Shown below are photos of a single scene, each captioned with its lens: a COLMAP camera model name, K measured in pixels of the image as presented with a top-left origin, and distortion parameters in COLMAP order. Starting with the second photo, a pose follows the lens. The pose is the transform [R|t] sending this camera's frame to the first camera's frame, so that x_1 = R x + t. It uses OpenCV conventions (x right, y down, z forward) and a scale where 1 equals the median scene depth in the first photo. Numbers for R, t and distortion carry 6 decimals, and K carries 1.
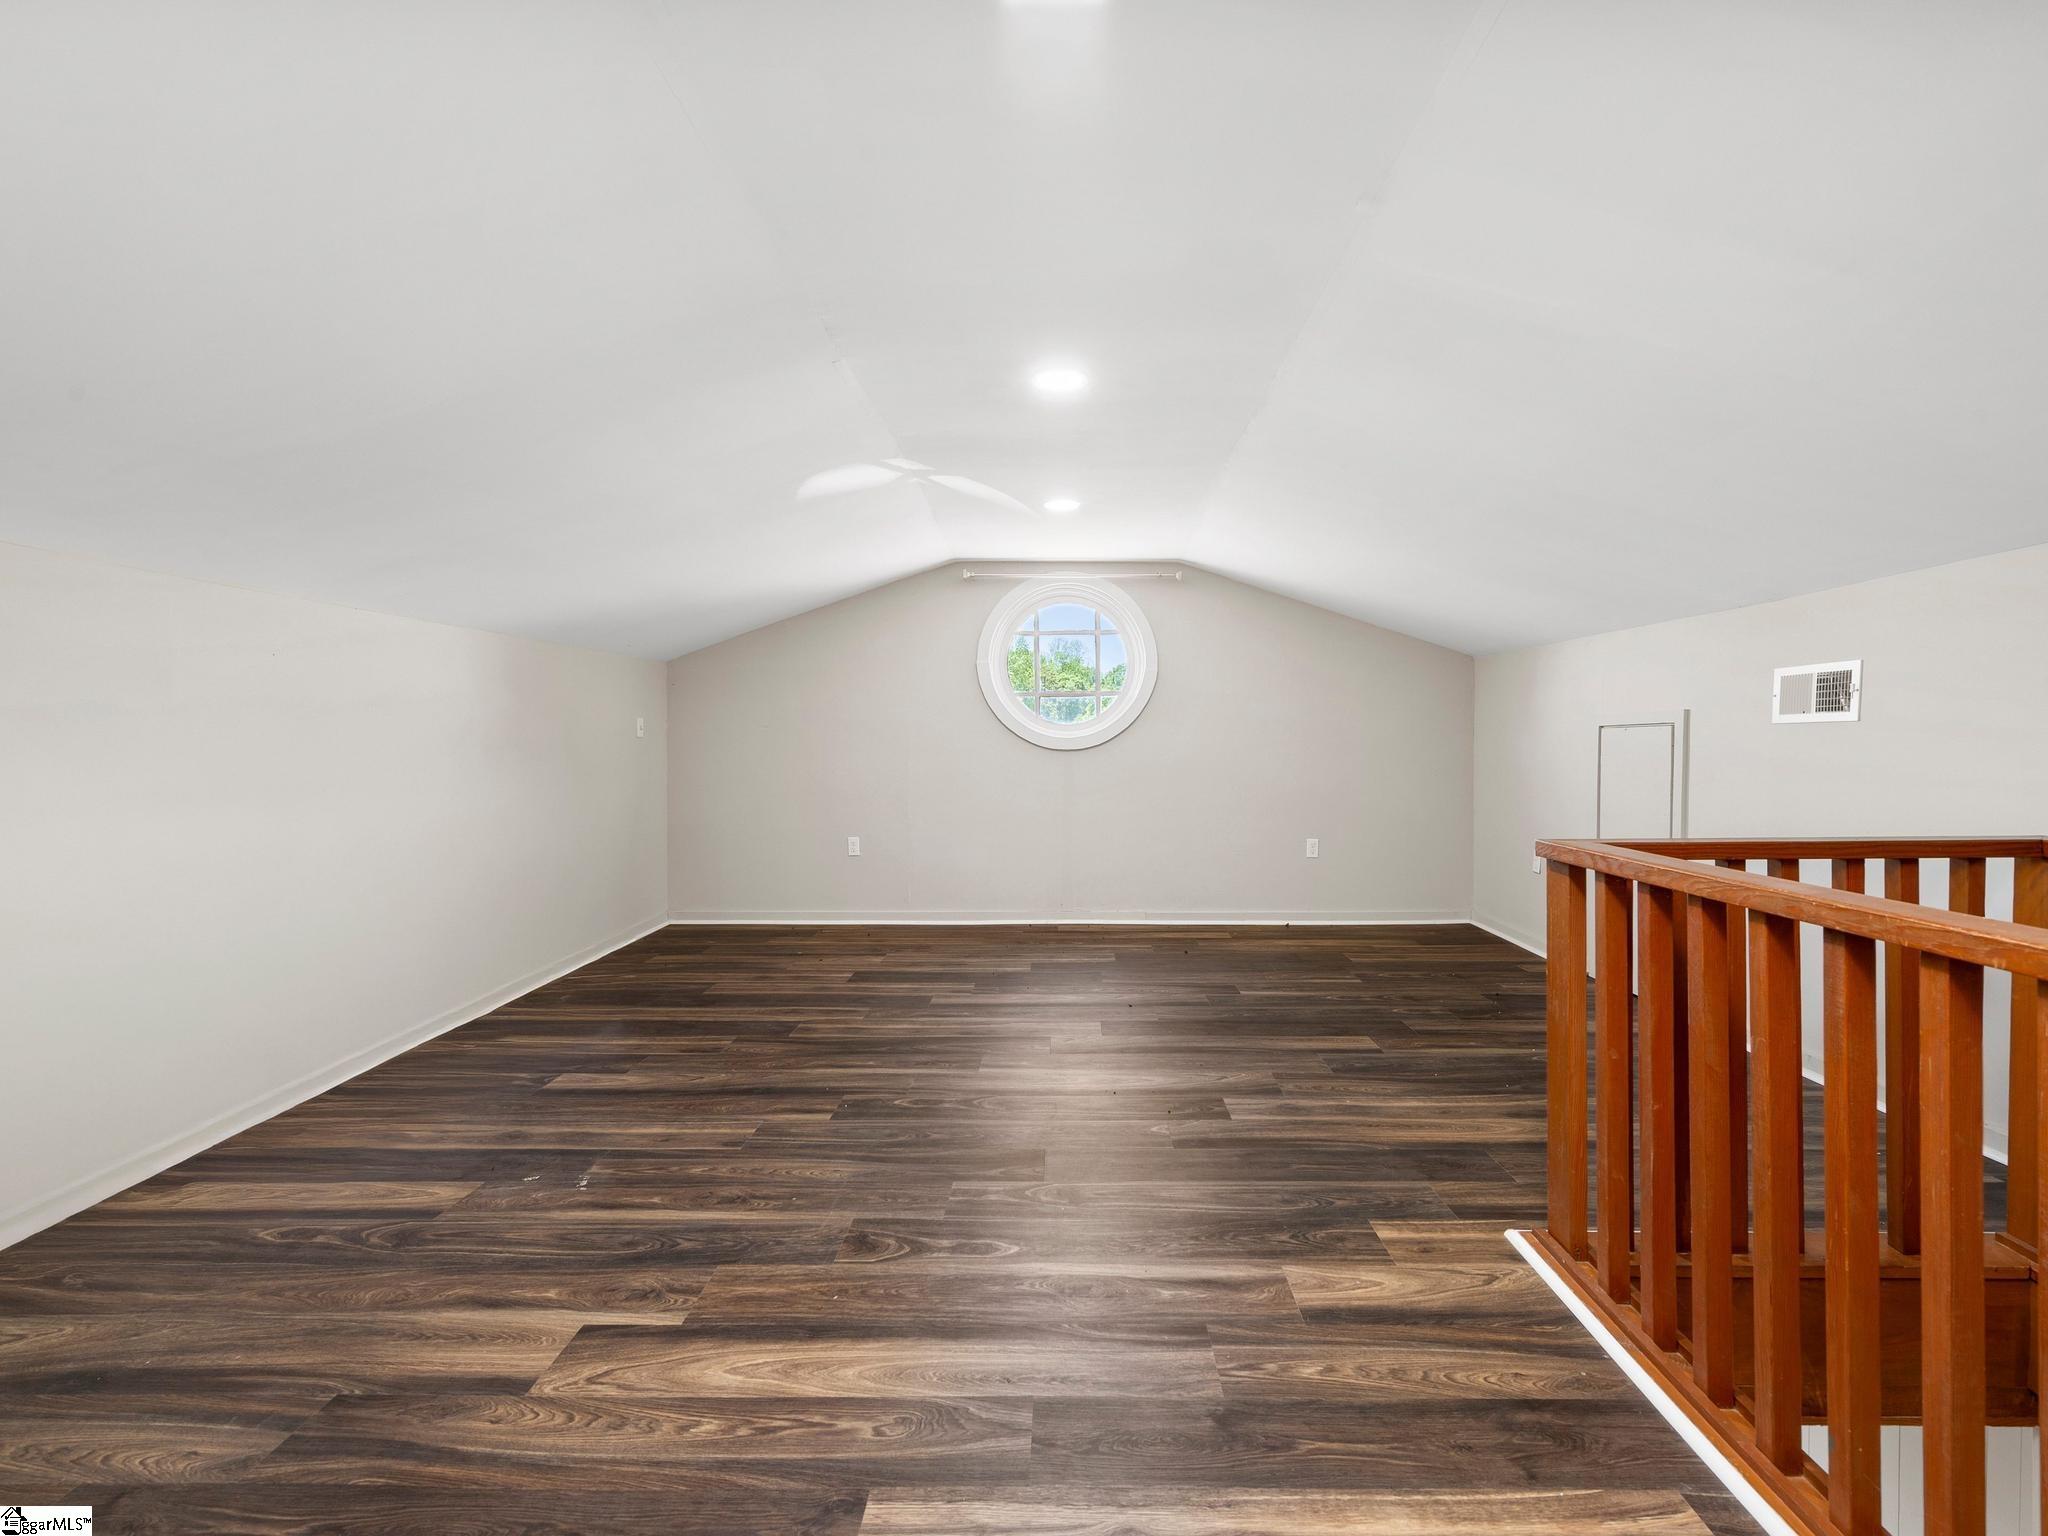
lens RADIAL K [[896.4, 0, 1033.9], [0, 896.4, 765.4], [0, 0, 1]] dist [-0.005679, -0.000800]
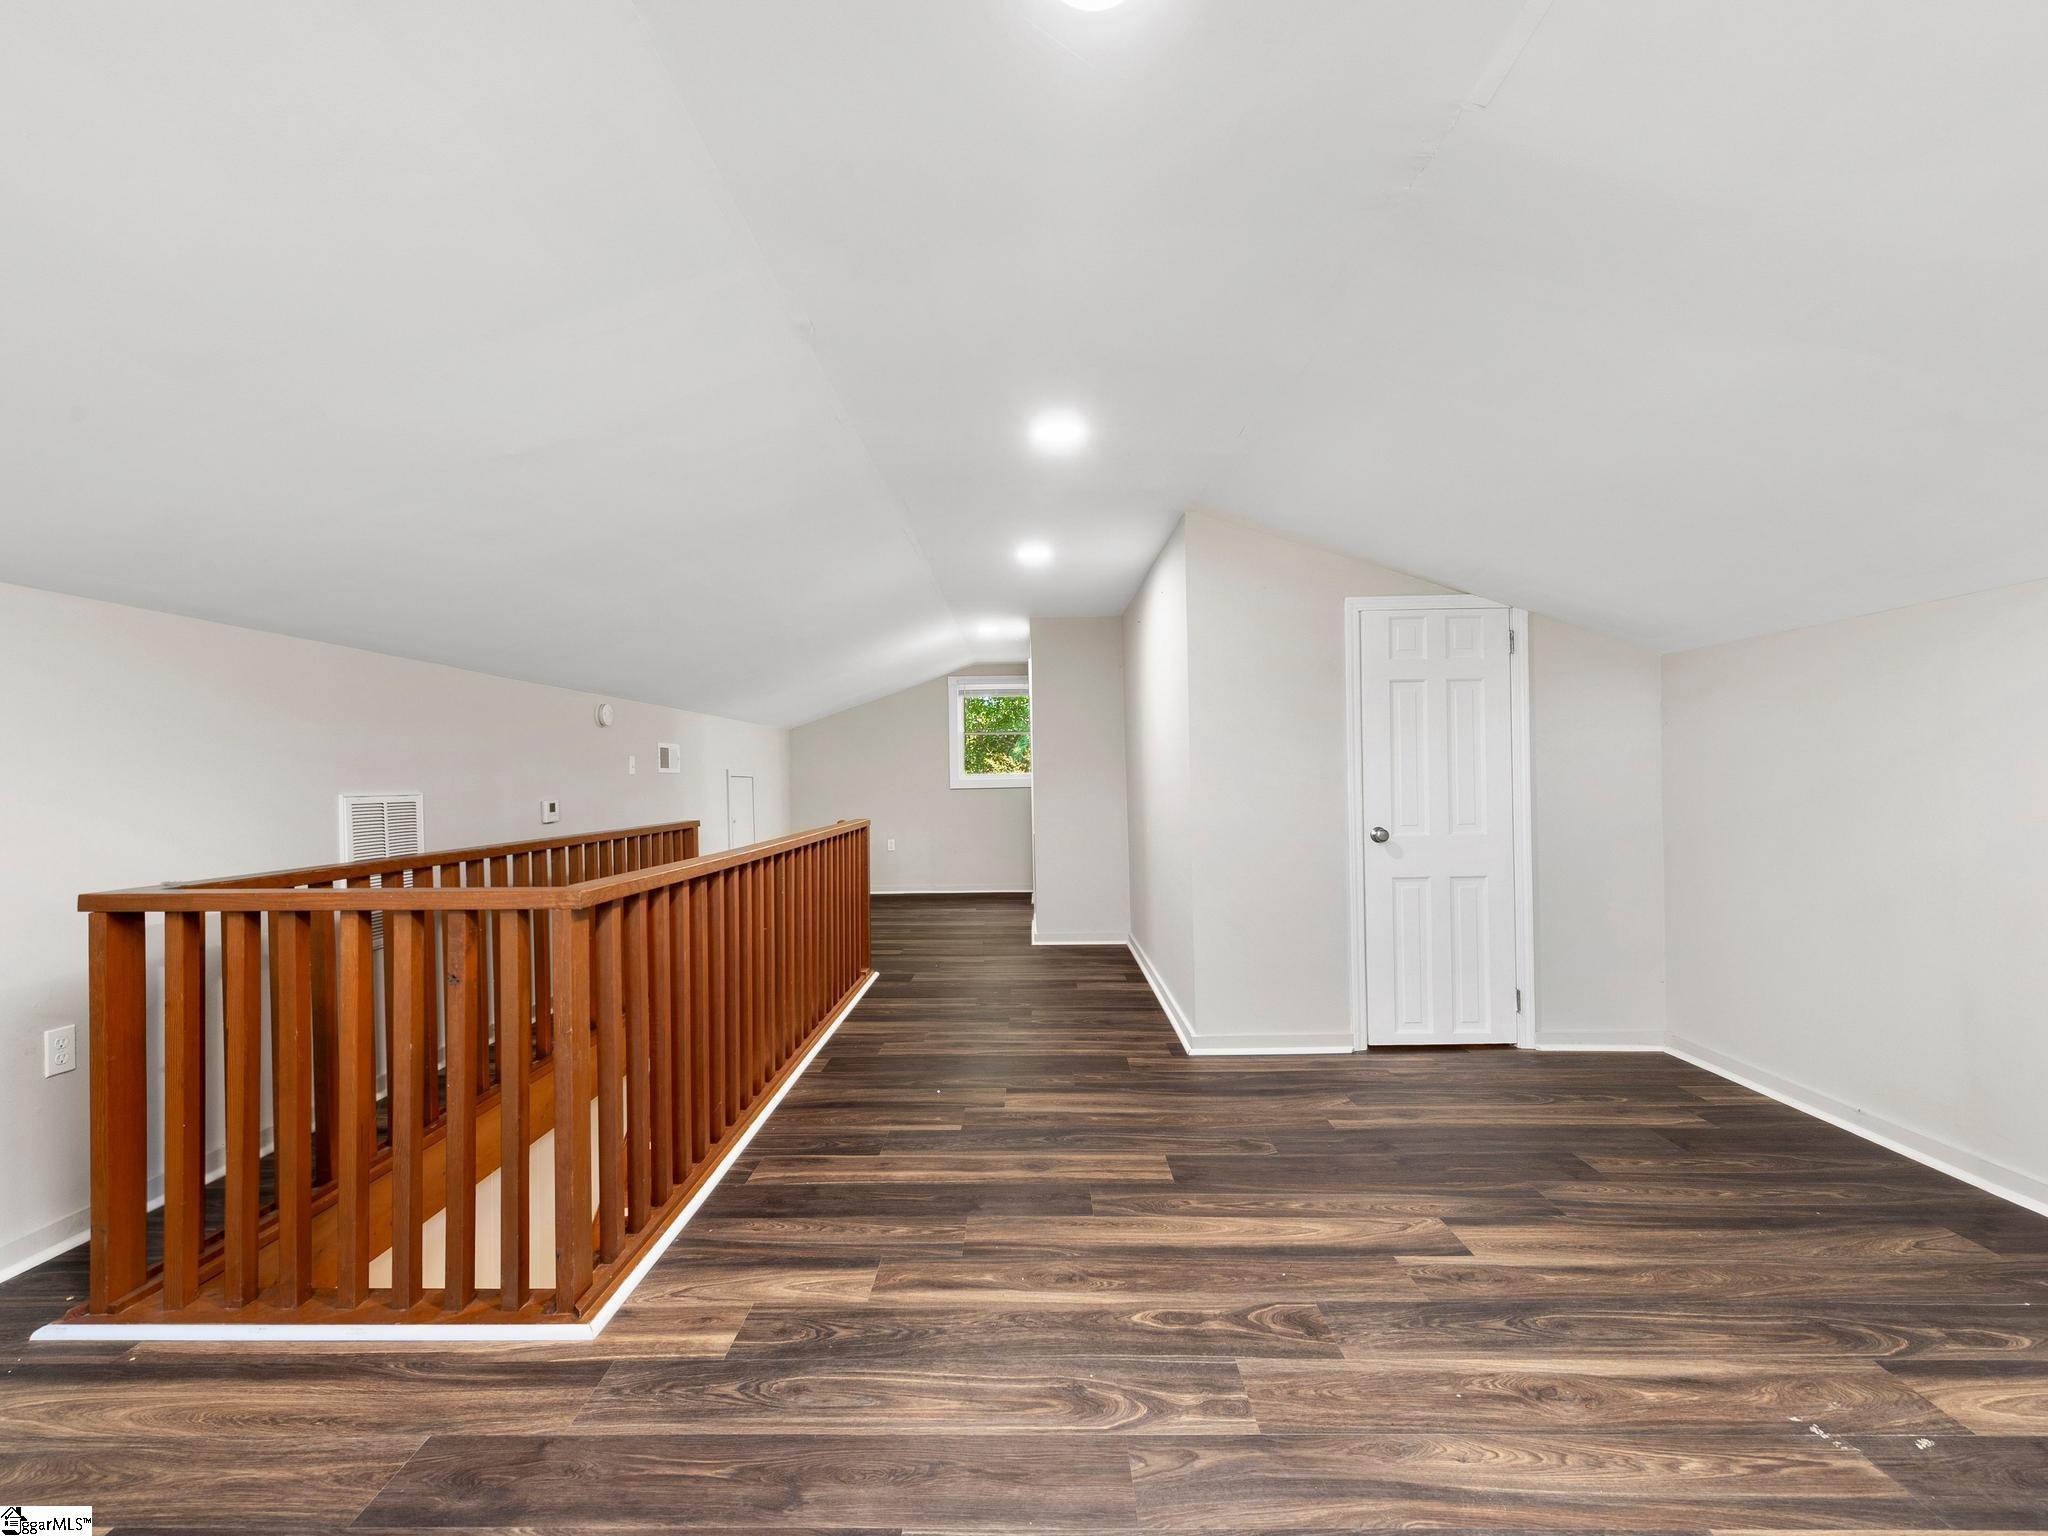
lens RADIAL K [[896.4, 0, 1020.3], [0, 896.4, 763.6], [0, 0, 1]] dist [-0.005679, -0.000800]
pose [[-0.999565, 0.016248, -0.024631, 0.123877], [0.016140, 0.999859, 0.004578, -0.053304], [0.024702, 0.004178, -0.999686, 2.093052]]
